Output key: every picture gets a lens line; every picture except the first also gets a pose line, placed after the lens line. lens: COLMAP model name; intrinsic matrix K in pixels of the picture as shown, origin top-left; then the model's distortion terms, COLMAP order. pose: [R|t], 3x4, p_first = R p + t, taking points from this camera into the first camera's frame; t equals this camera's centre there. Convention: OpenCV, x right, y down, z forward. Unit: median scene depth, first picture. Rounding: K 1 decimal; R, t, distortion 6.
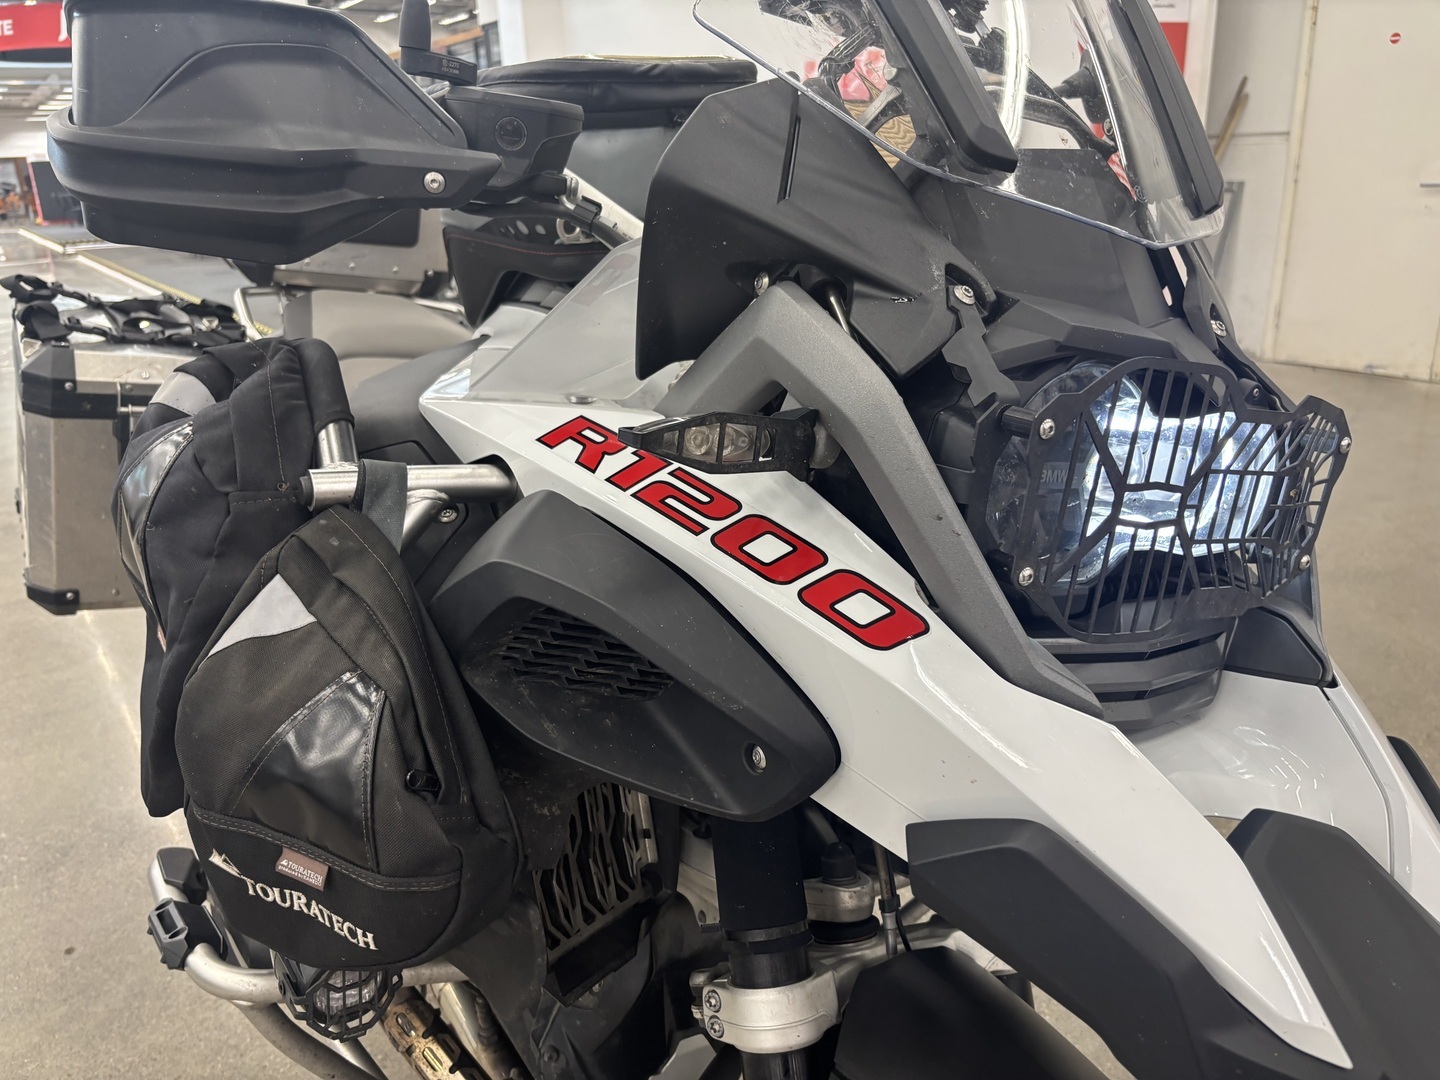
lens RADIAL K [[1110.5, 0, 720.2], [0, 1110.5, 538.7], [0, 0, 1]] dist [0.038008, -0.056792]
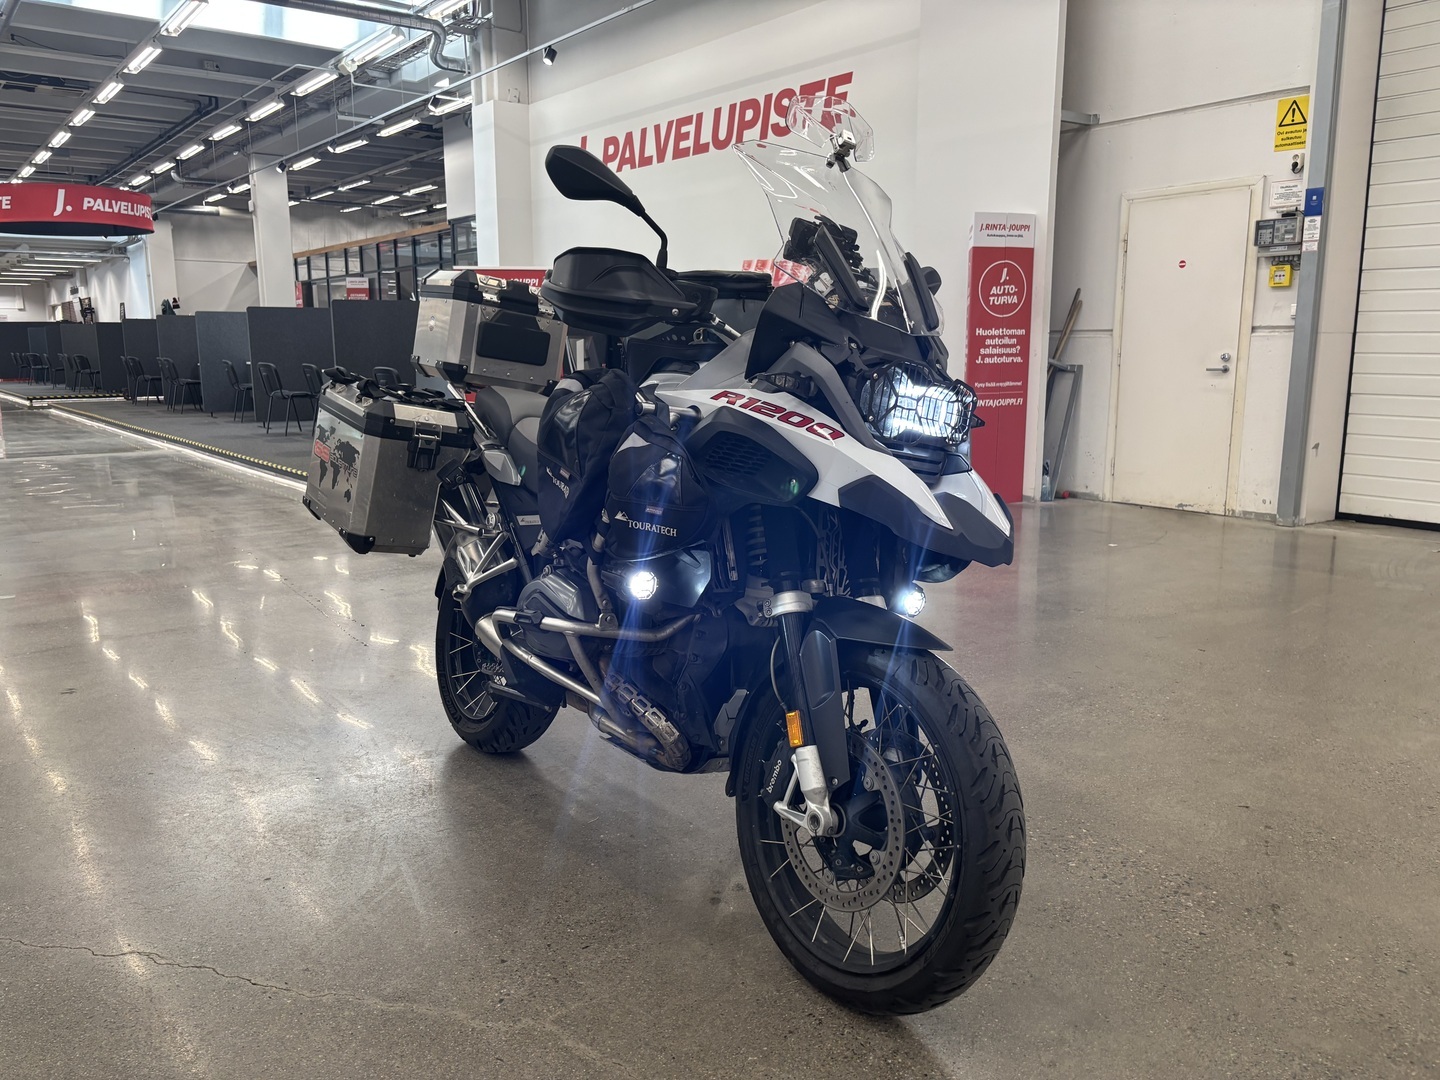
lens RADIAL K [[1110.5, 0, 723.6], [0, 1110.5, 539.9], [0, 0, 1]] dist [0.038008, -0.056792]
pose [[0.996993, 0.019659, 0.074958, -0.352635], [-0.007754, 0.987739, -0.155923, 0.754062], [-0.077104, 0.154872, 0.984921, -1.861085]]
